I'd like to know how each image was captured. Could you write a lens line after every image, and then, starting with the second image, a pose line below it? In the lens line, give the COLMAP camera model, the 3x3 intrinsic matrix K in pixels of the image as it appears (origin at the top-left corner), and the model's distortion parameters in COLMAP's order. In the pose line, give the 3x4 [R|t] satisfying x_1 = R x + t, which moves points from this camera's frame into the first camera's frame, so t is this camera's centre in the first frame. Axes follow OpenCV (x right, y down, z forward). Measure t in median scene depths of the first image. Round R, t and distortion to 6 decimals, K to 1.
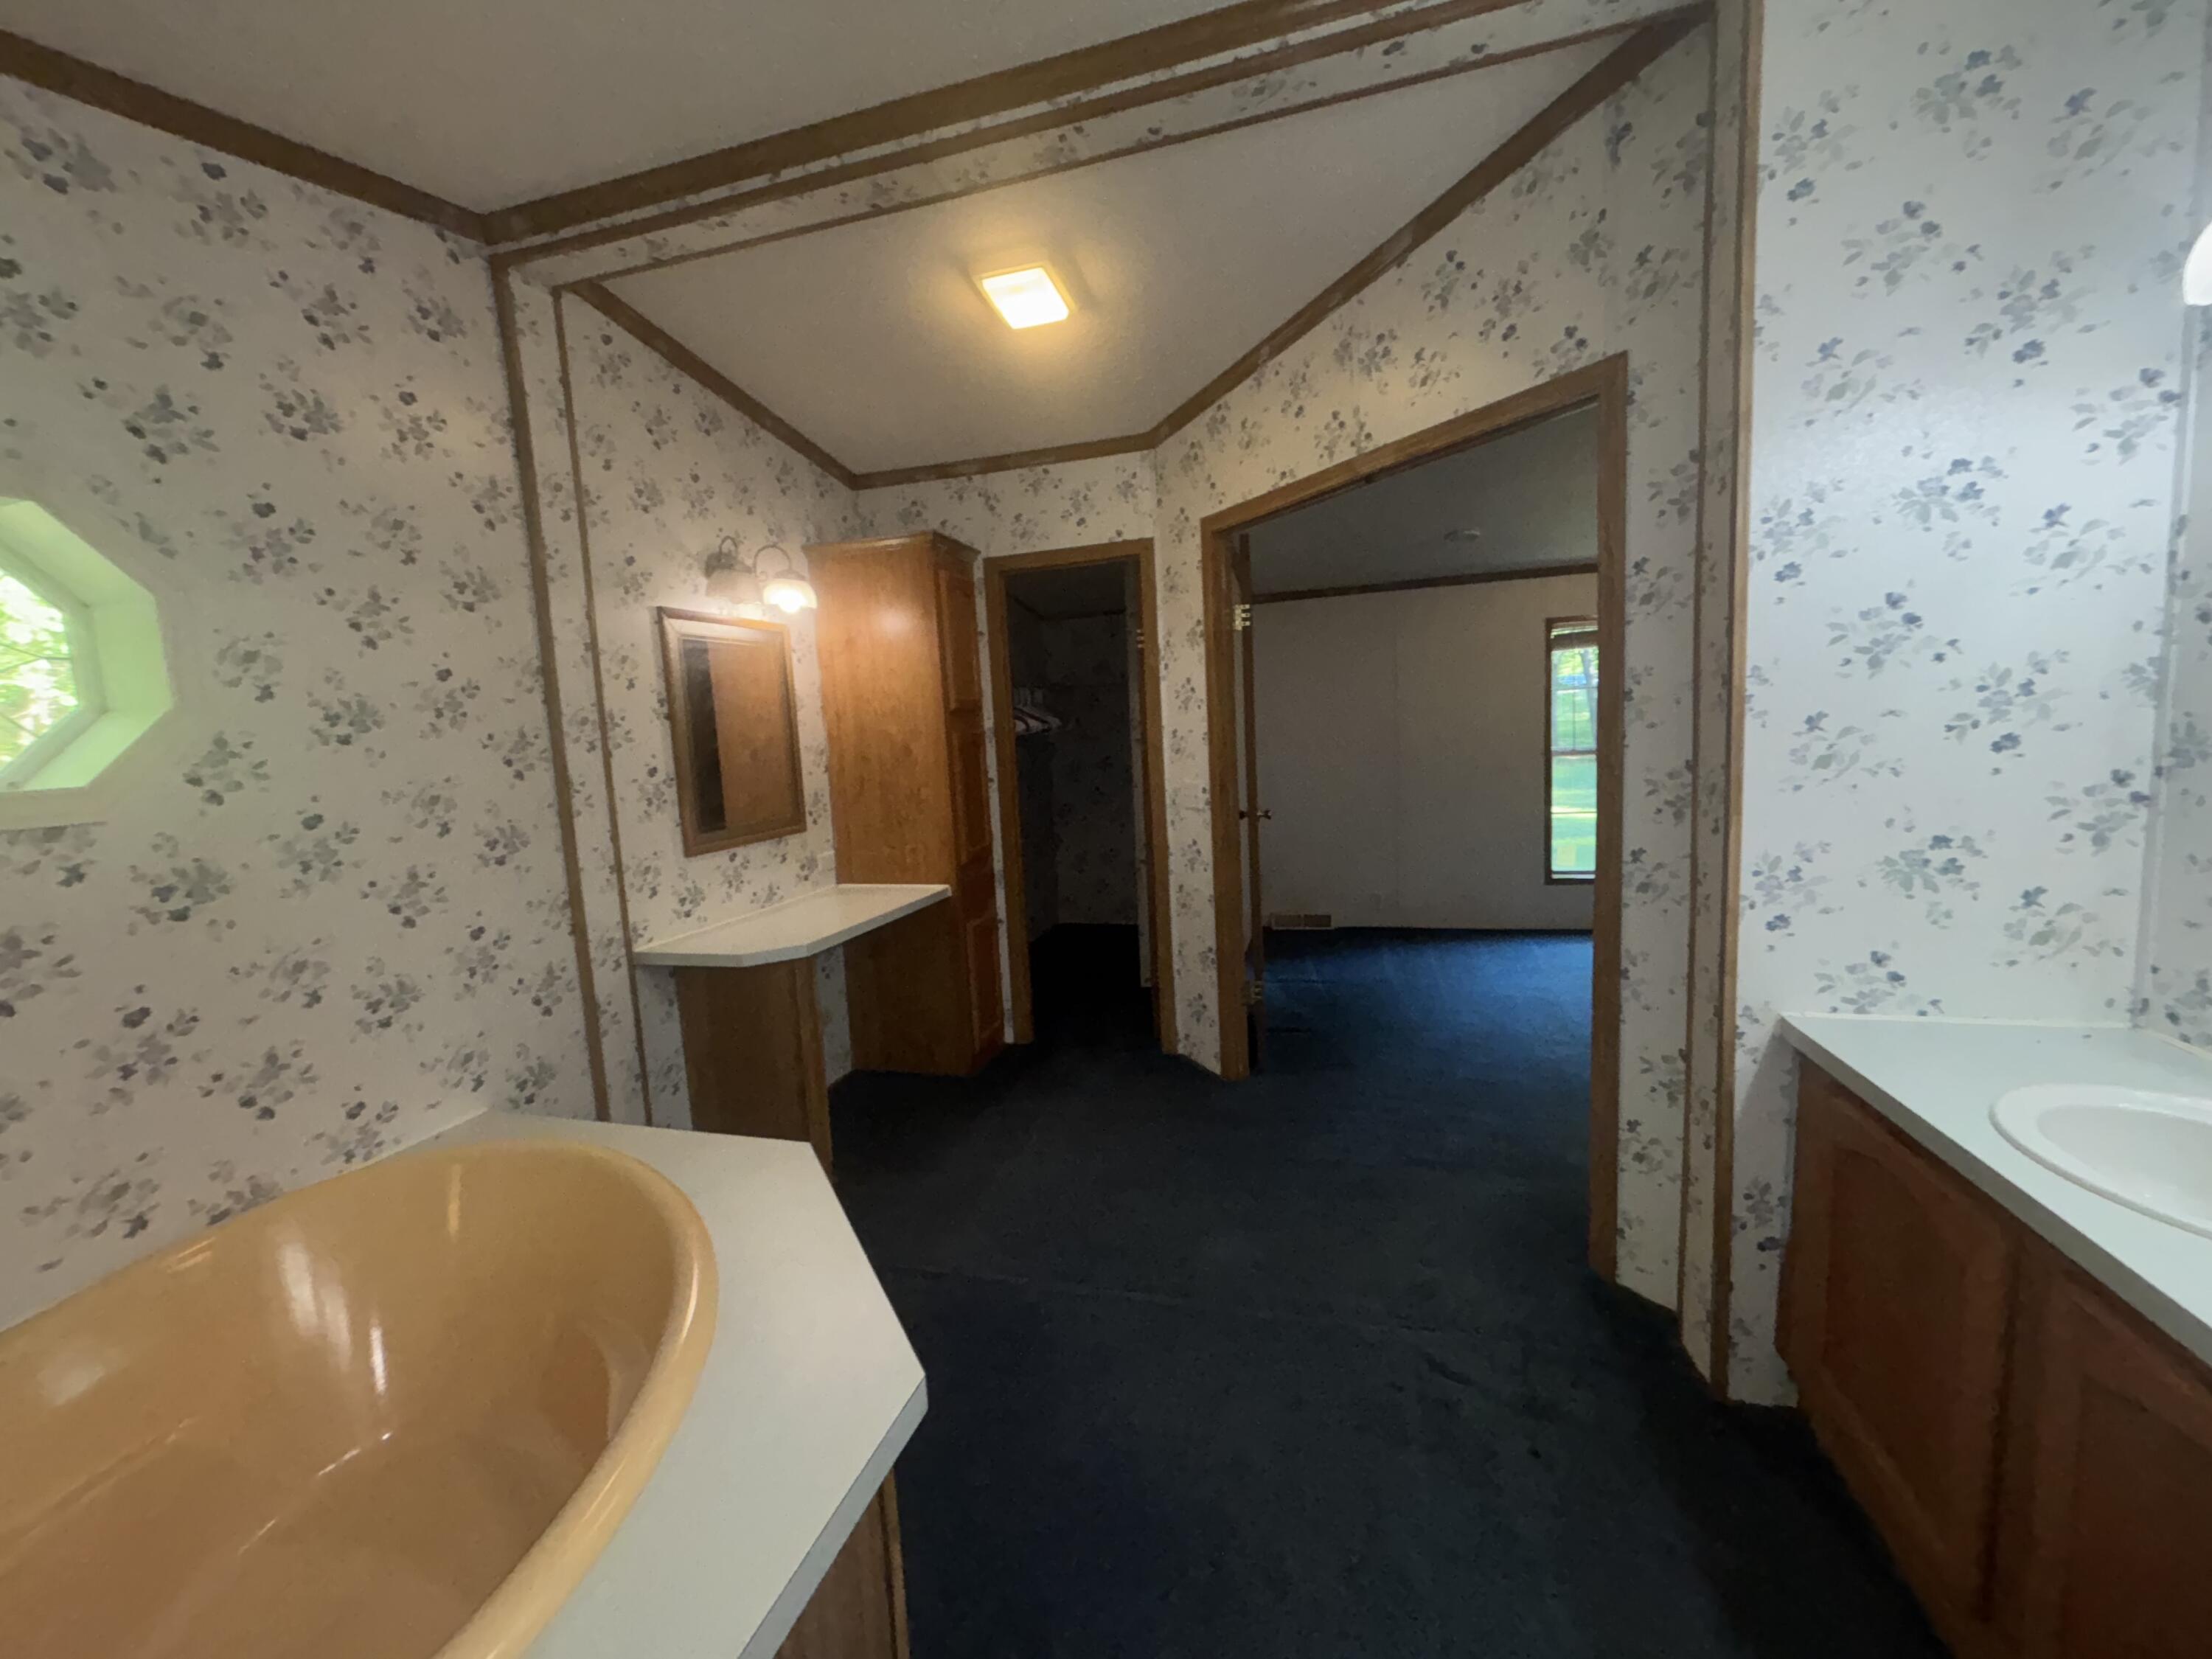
lens RADIAL K [[882.5, 0, 1102.3], [0, 882.5, 829.5], [0, 0, 1]] dist [-0.000155, -0.000079]
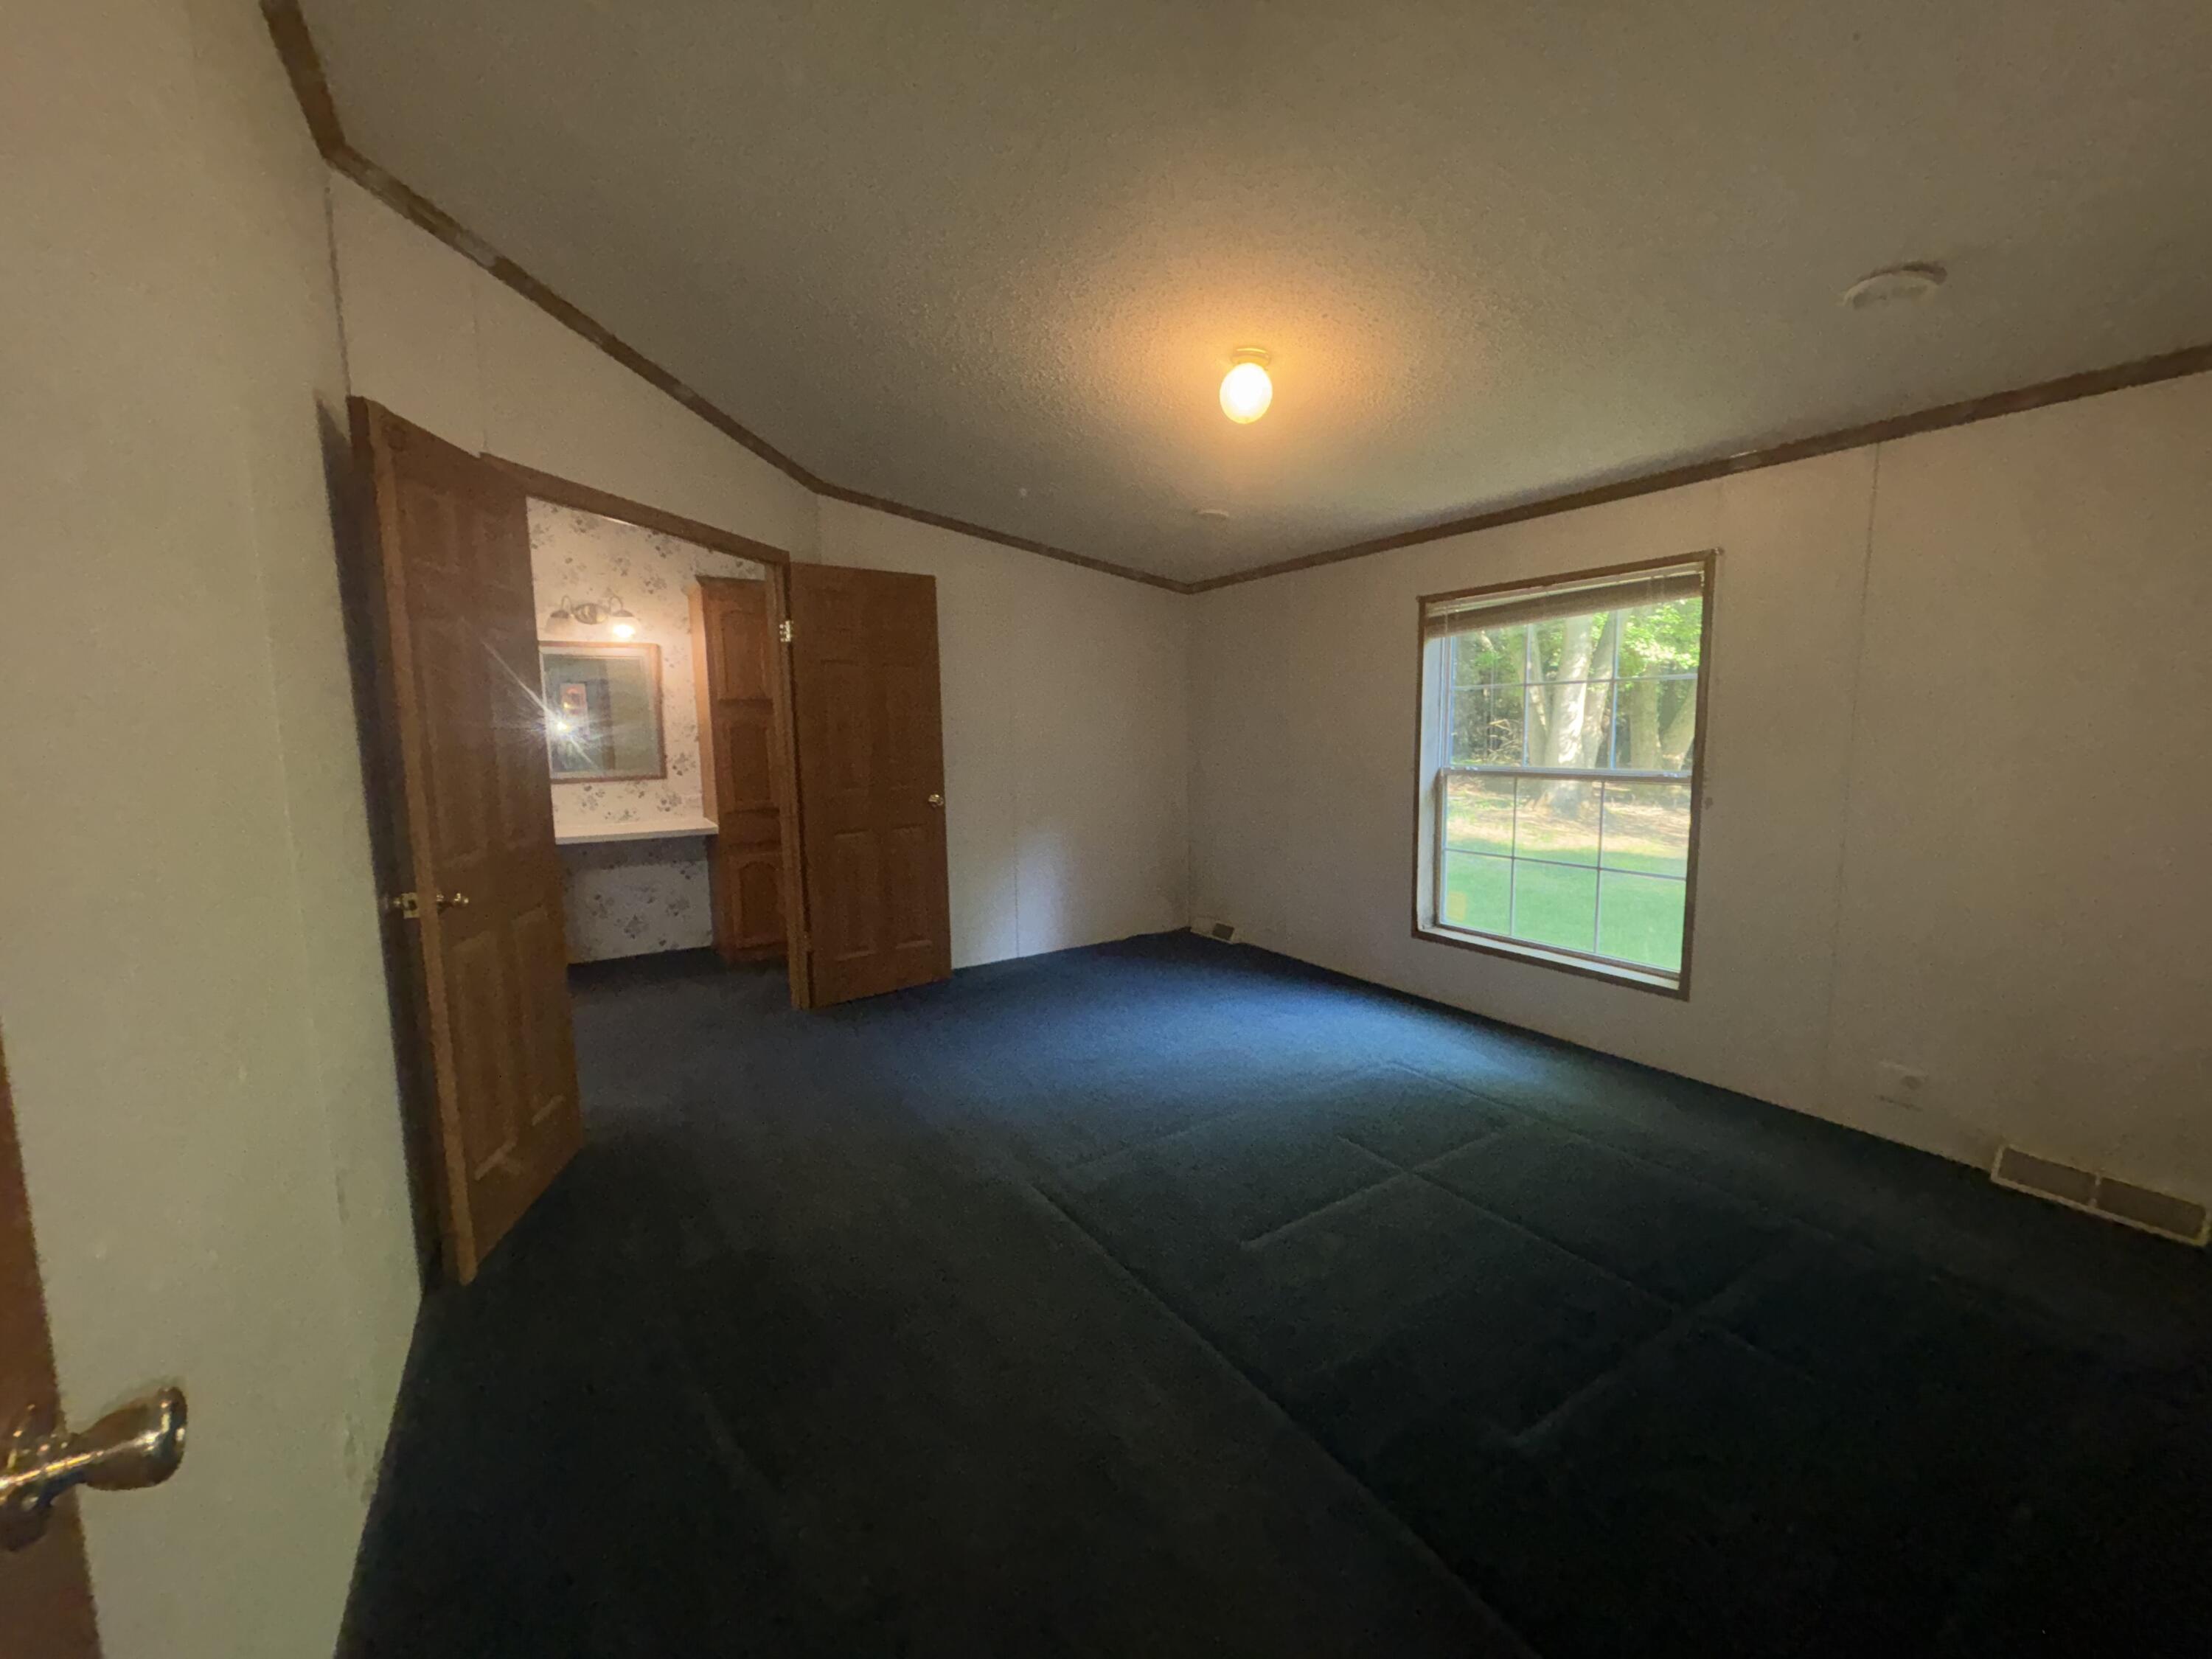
lens RADIAL K [[882.5, 0, 1102.3], [0, 882.5, 829.5], [0, 0, 1]] dist [-0.000155, -0.000079]
pose [[0.744389, 0.116496, -0.657505, 1.386042], [-0.099415, 0.993025, 0.063391, -0.092470], [0.660304, 0.018178, 0.750779, 0.400606]]
